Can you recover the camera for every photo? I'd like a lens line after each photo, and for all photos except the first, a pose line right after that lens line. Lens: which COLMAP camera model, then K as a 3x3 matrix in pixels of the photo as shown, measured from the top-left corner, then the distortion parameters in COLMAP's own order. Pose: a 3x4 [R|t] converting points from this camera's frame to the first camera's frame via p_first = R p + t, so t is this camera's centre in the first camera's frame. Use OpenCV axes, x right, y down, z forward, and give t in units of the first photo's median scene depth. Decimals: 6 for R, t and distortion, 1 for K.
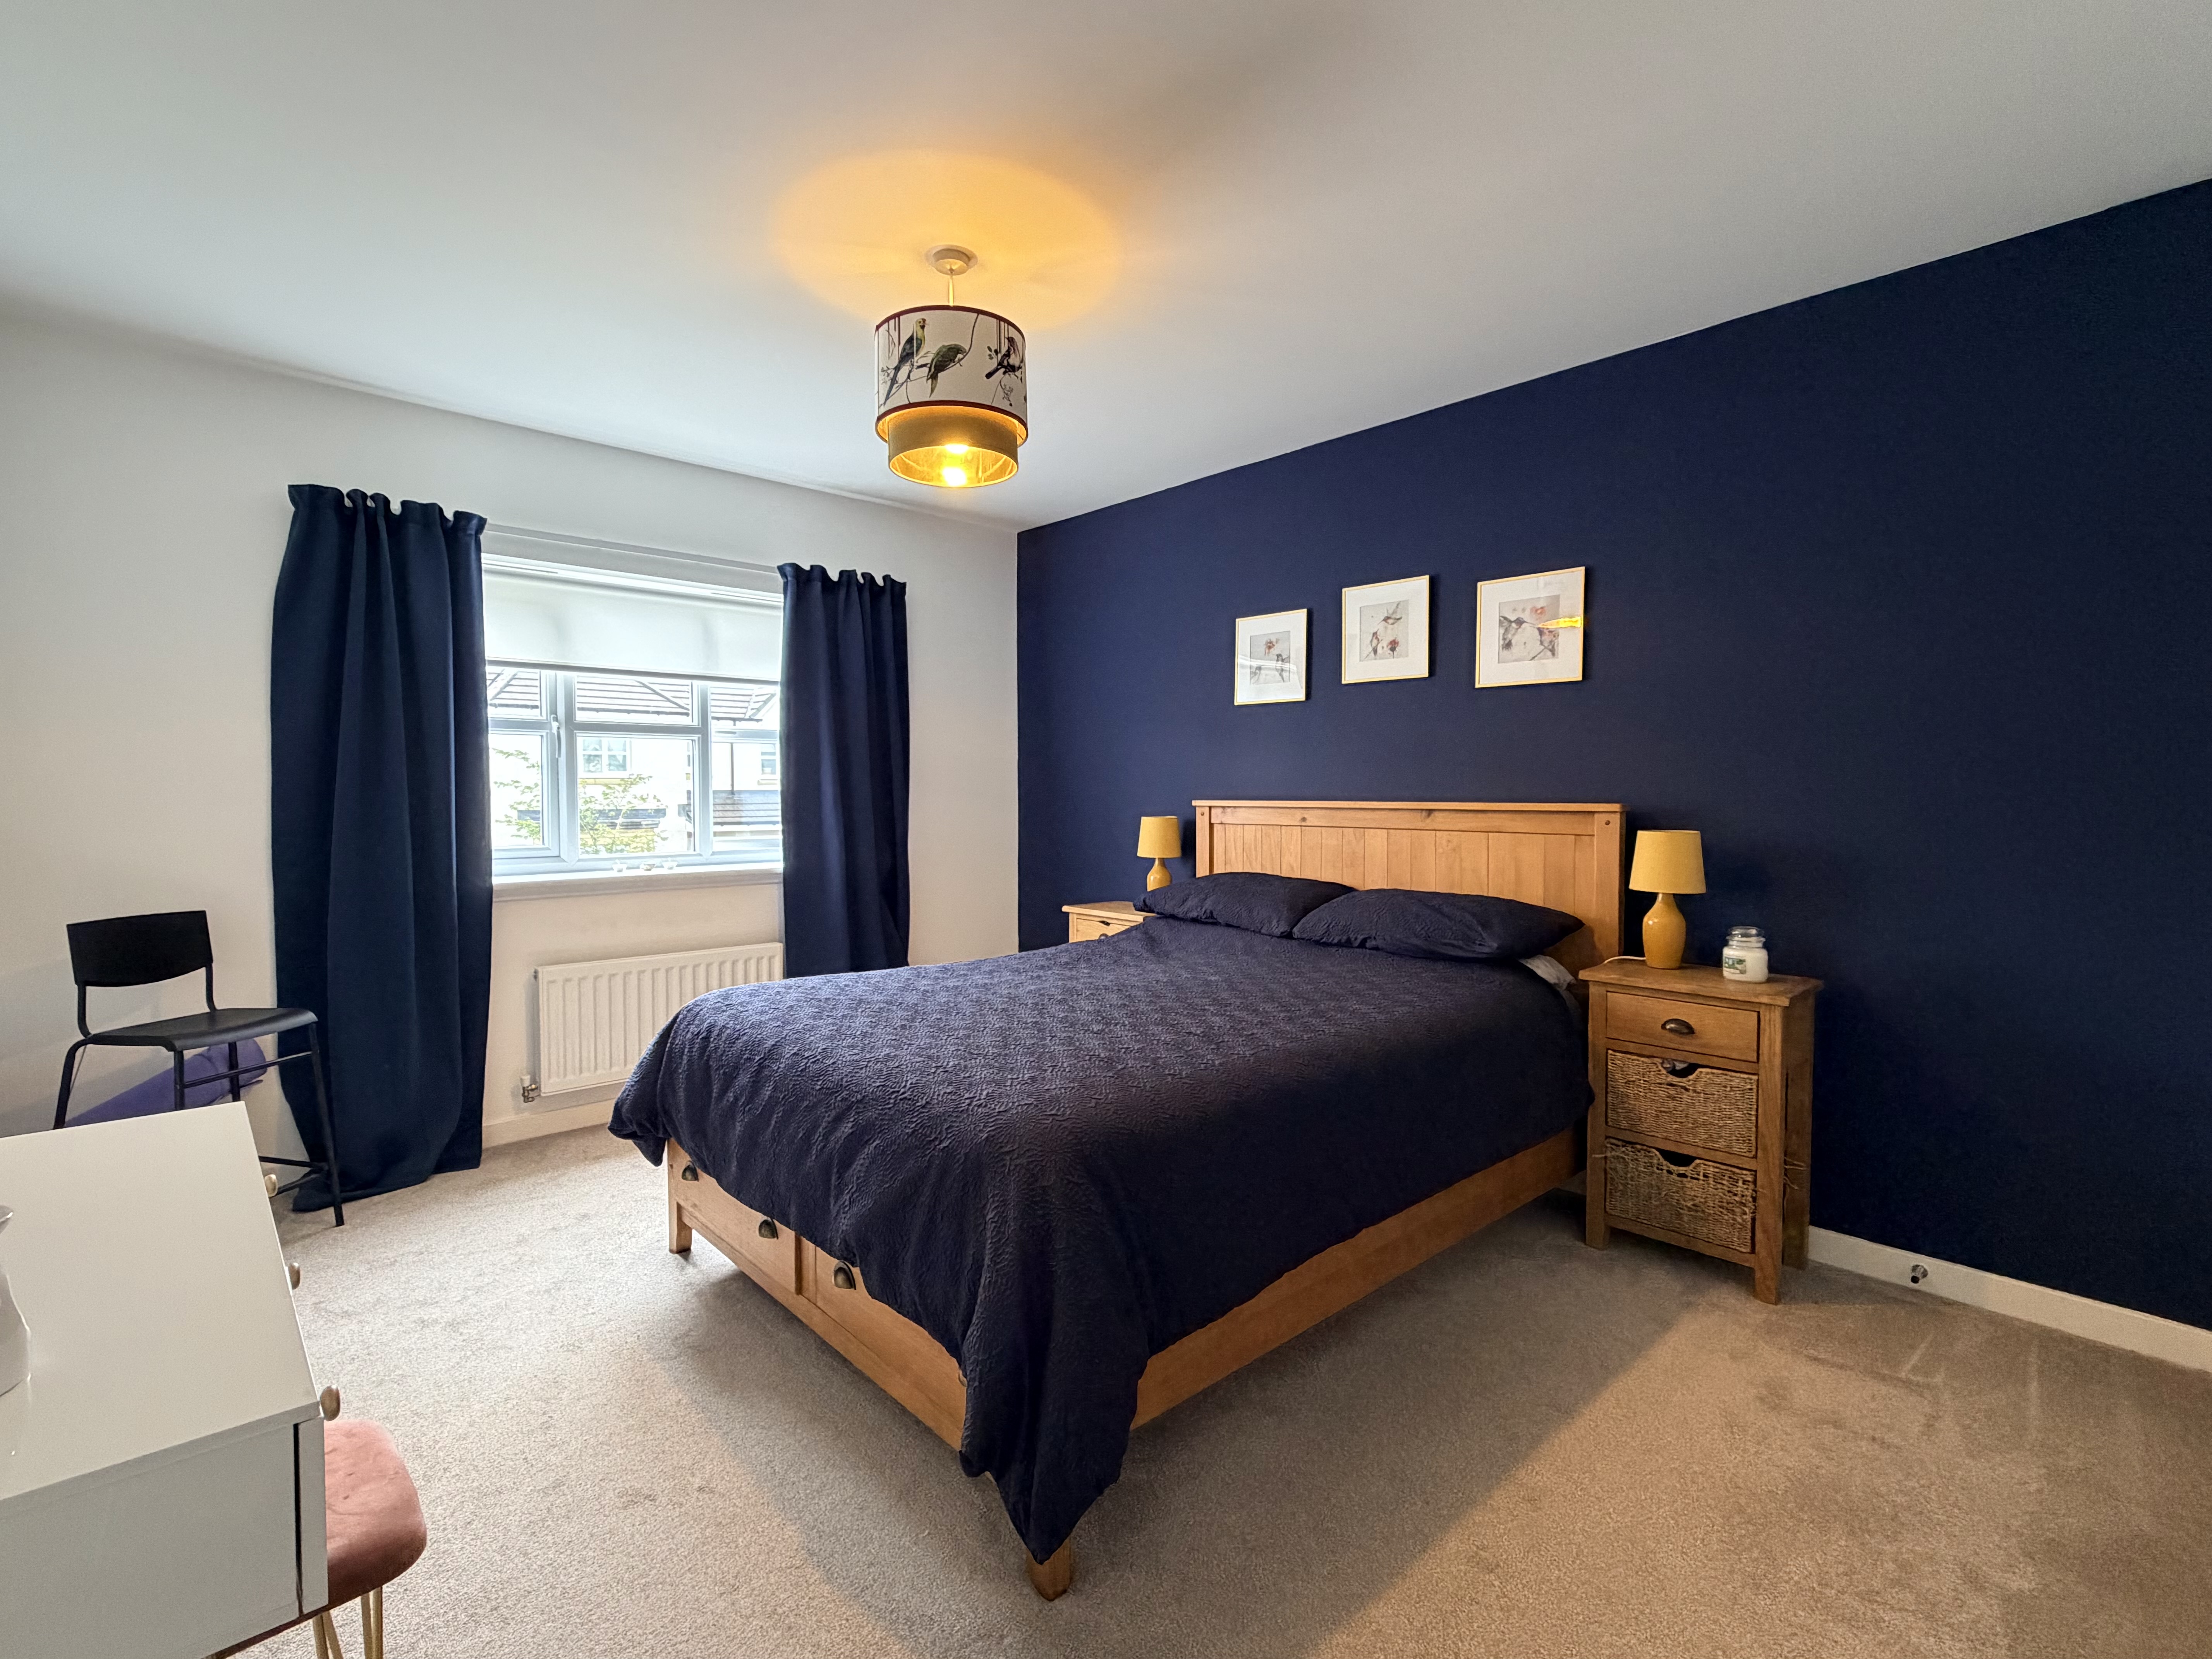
lens RADIAL K [[1035.8, 0, 1108.7], [0, 1035.8, 835.2], [0, 0, 1]] dist [-0.001017, 0.000063]
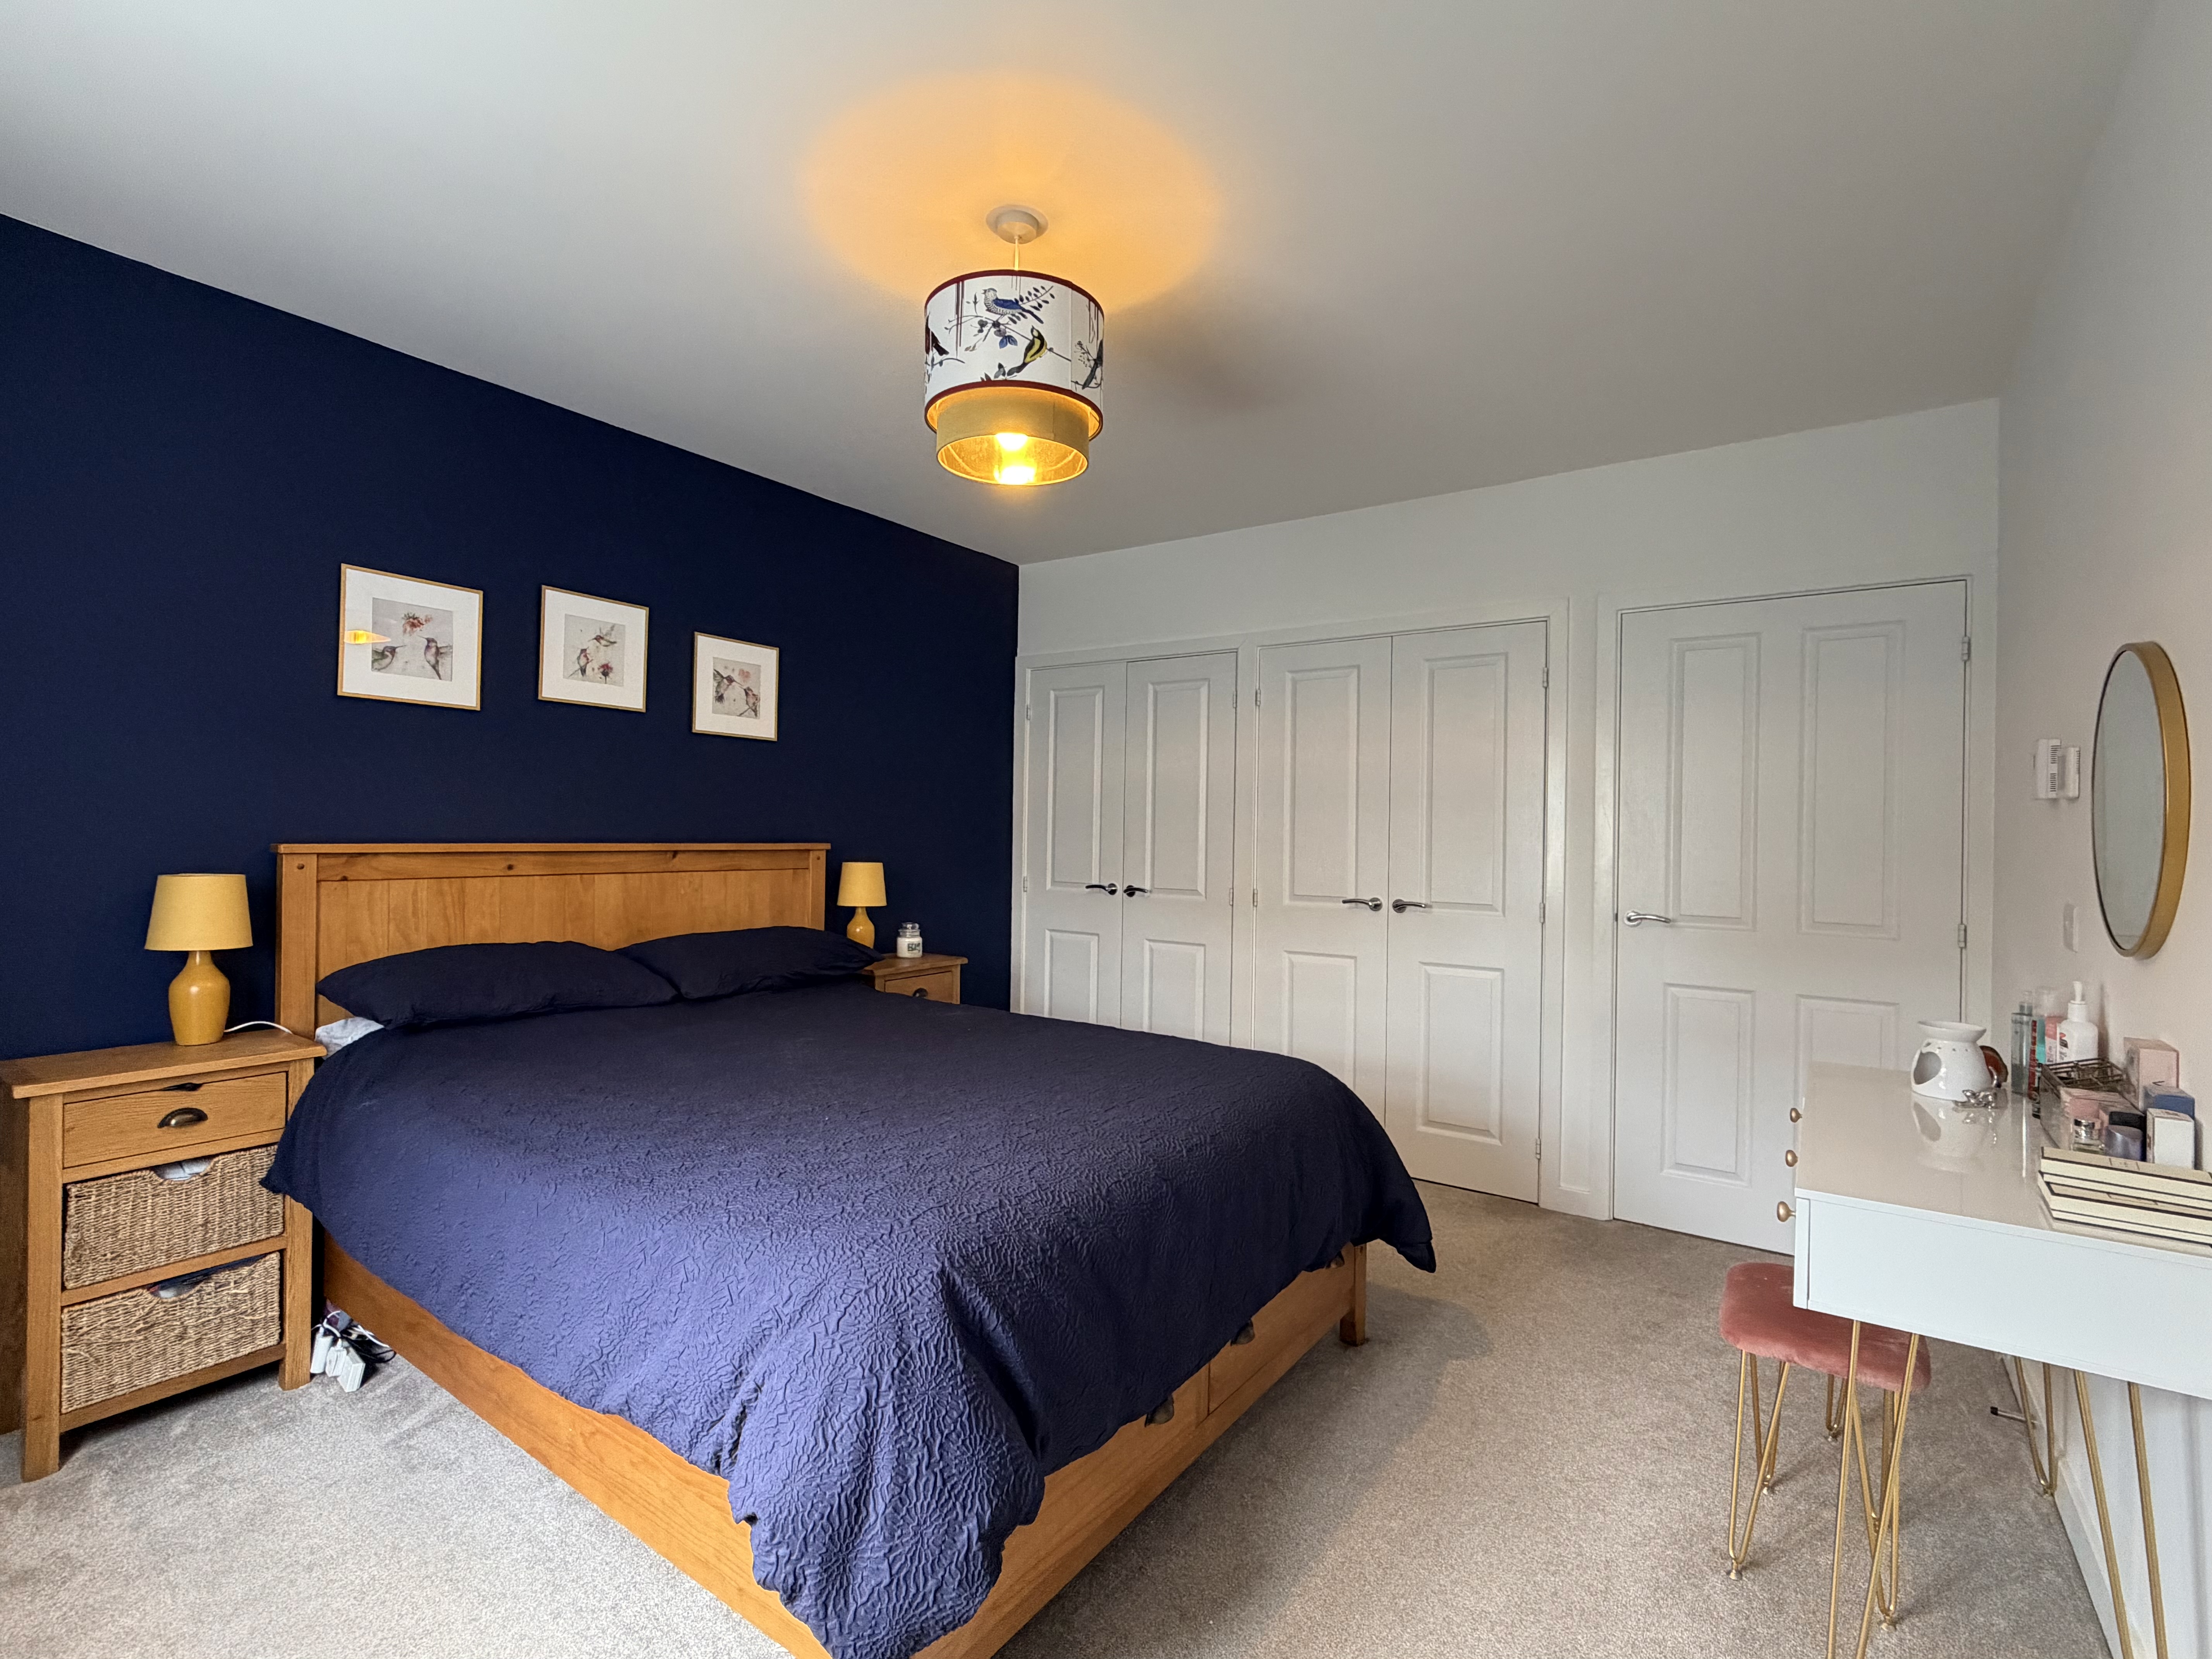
lens RADIAL K [[1035.8, 0, 1105.7], [0, 1035.8, 823.0], [0, 0, 1]] dist [-0.001017, 0.000063]
pose [[-0.219824, 0.010882, 0.975479, -0.723555], [0.034012, 0.999415, -0.003484, -0.033620], [-0.974947, 0.032412, -0.220065, 0.808158]]
